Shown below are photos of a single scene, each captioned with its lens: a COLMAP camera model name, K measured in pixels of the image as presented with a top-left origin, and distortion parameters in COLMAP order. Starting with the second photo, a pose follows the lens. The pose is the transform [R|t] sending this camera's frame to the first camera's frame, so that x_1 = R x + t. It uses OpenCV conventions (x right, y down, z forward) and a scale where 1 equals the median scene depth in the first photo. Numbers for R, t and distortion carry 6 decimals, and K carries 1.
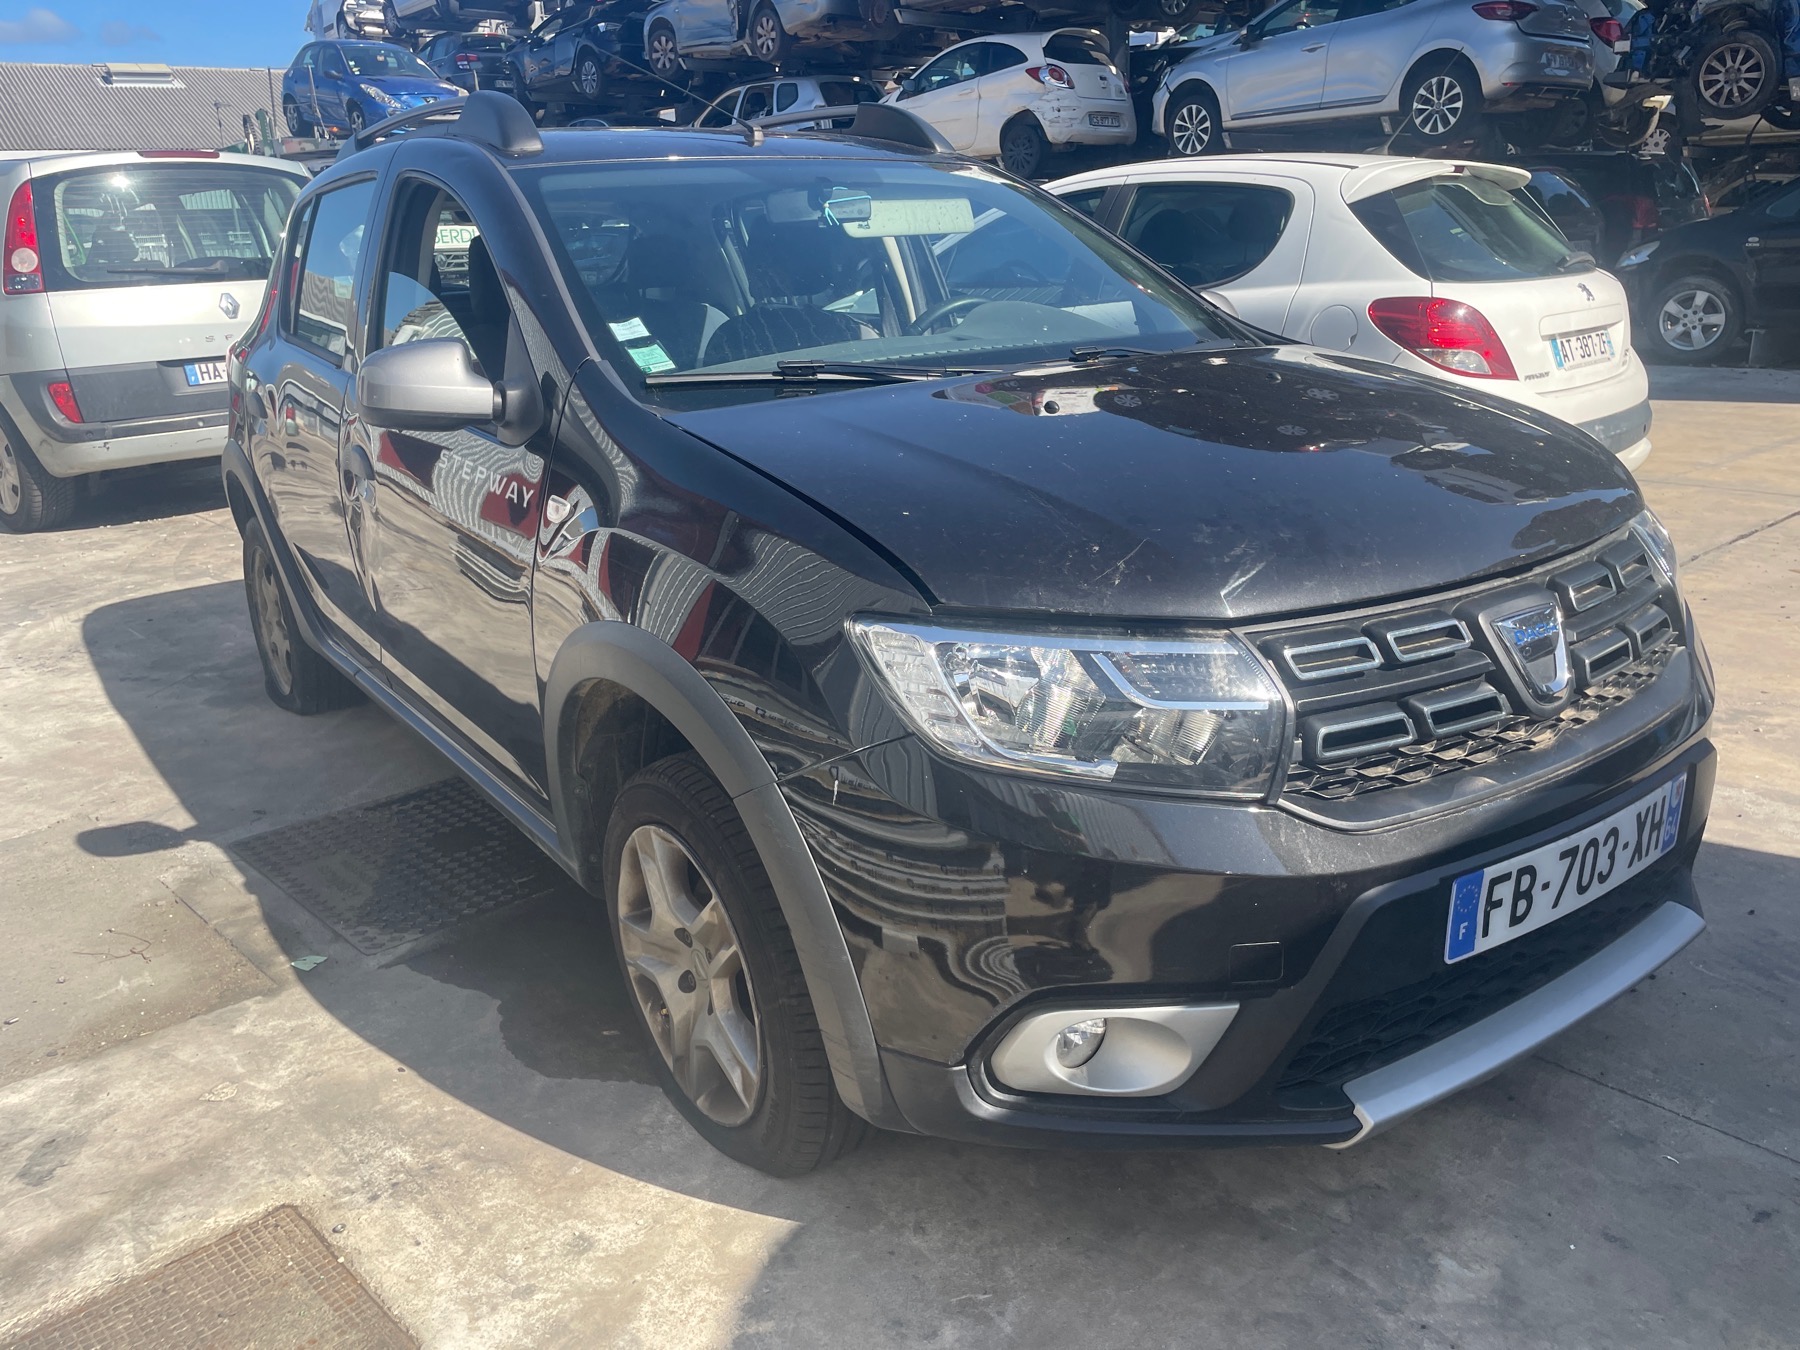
lens RADIAL K [[1377.4, 0, 882.6], [0, 1377.4, 638.8], [0, 0, 1]] dist [0.076825, -0.096748]
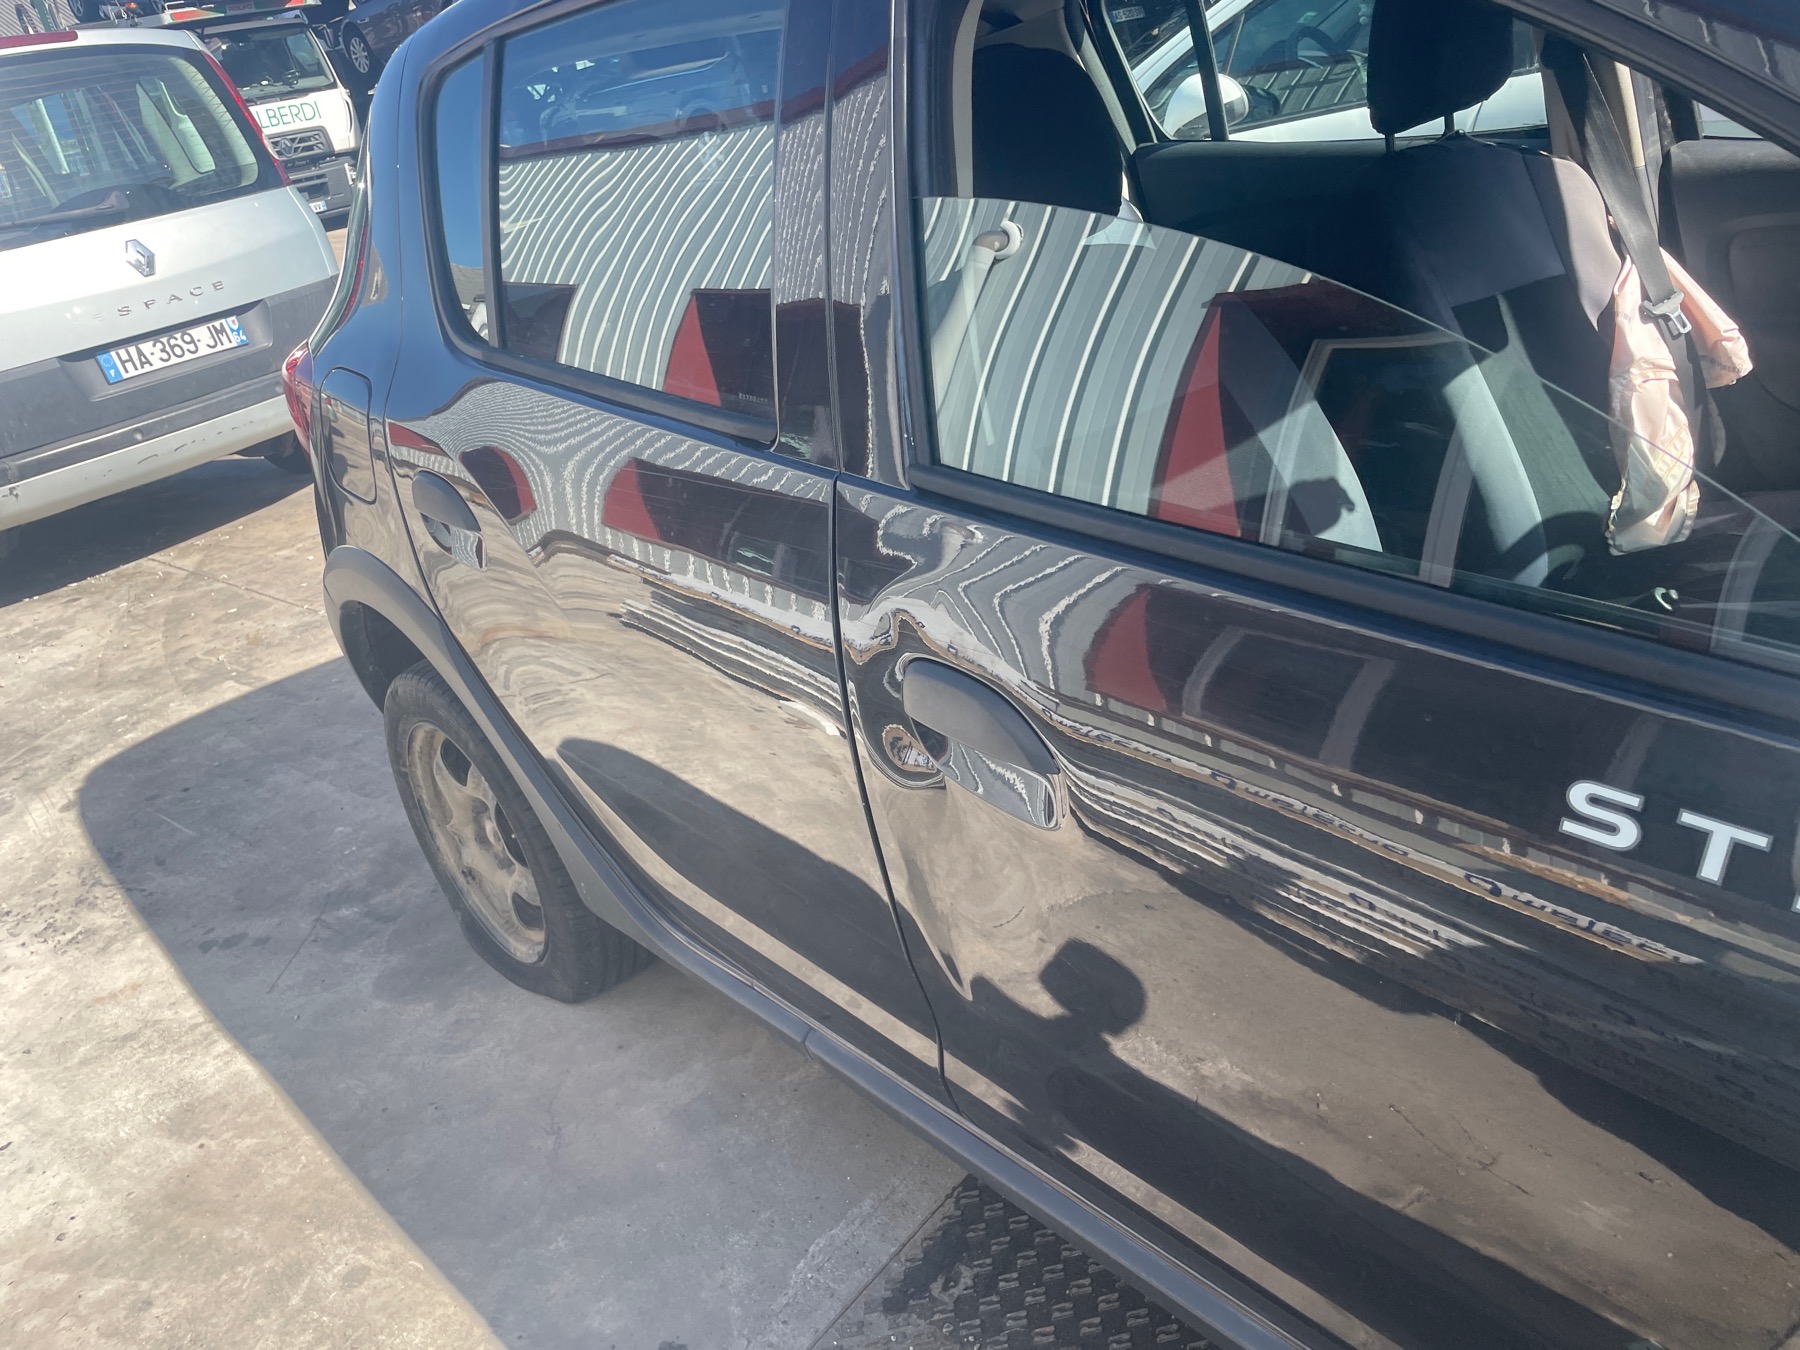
lens RADIAL K [[1384.1, 0, 884.6], [0, 1384.1, 669.8], [0, 0, 1]] dist [0.082506, -0.104012]
pose [[0.985924, -0.158162, 0.054219, -0.388804], [0.149234, 0.978671, 0.141179, -0.183144], [-0.075391, -0.131101, 0.988498, 0.574189]]
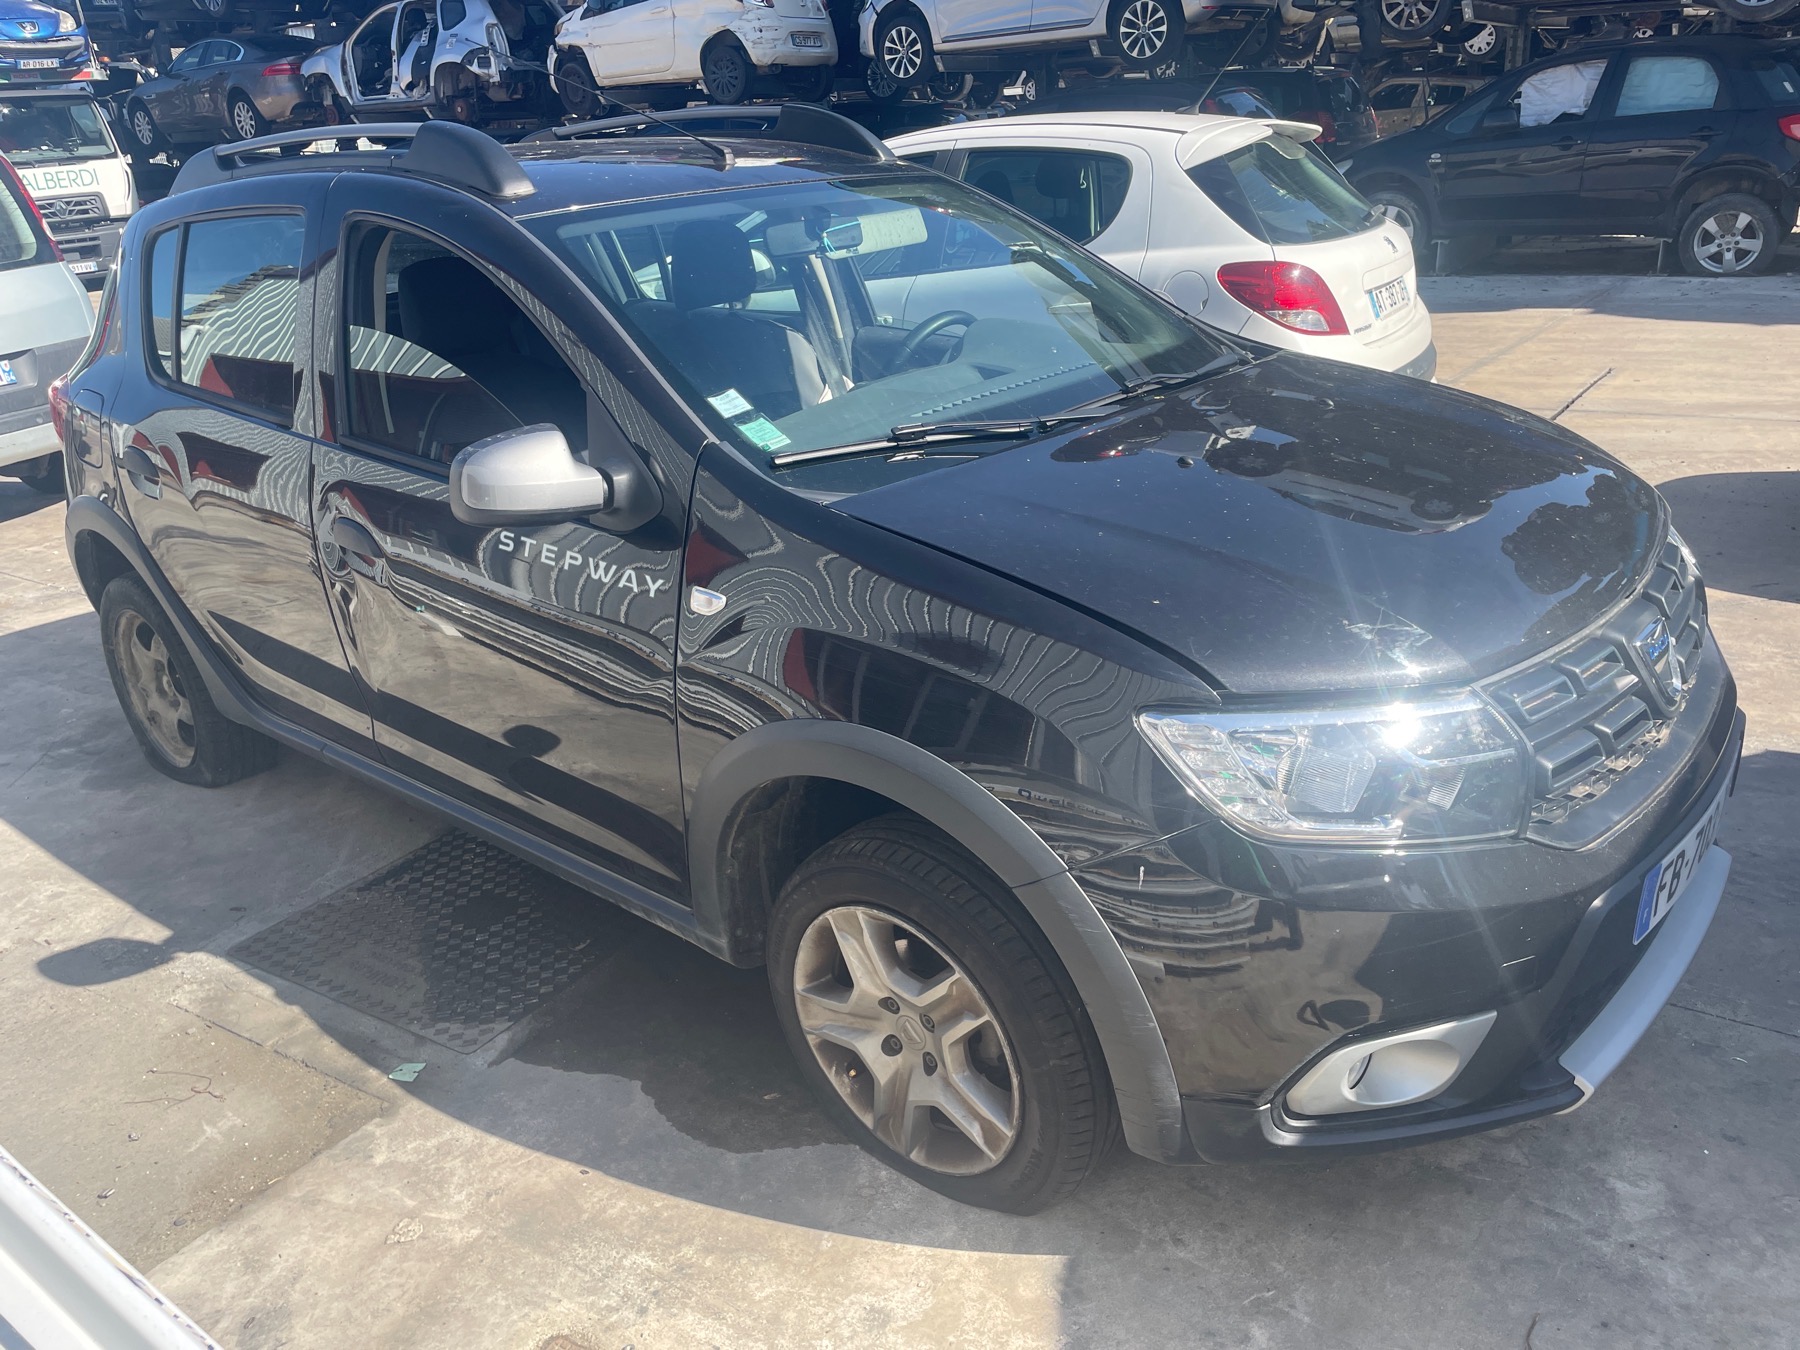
lens RADIAL K [[1384.1, 0, 884.6], [0, 1384.1, 669.8], [0, 0, 1]] dist [0.082506, -0.104012]
pose [[0.971440, -0.110675, 0.209895, -0.220784], [0.093968, 0.991678, 0.087999, -0.081649], [-0.217888, -0.065762, 0.973756, 0.003857]]
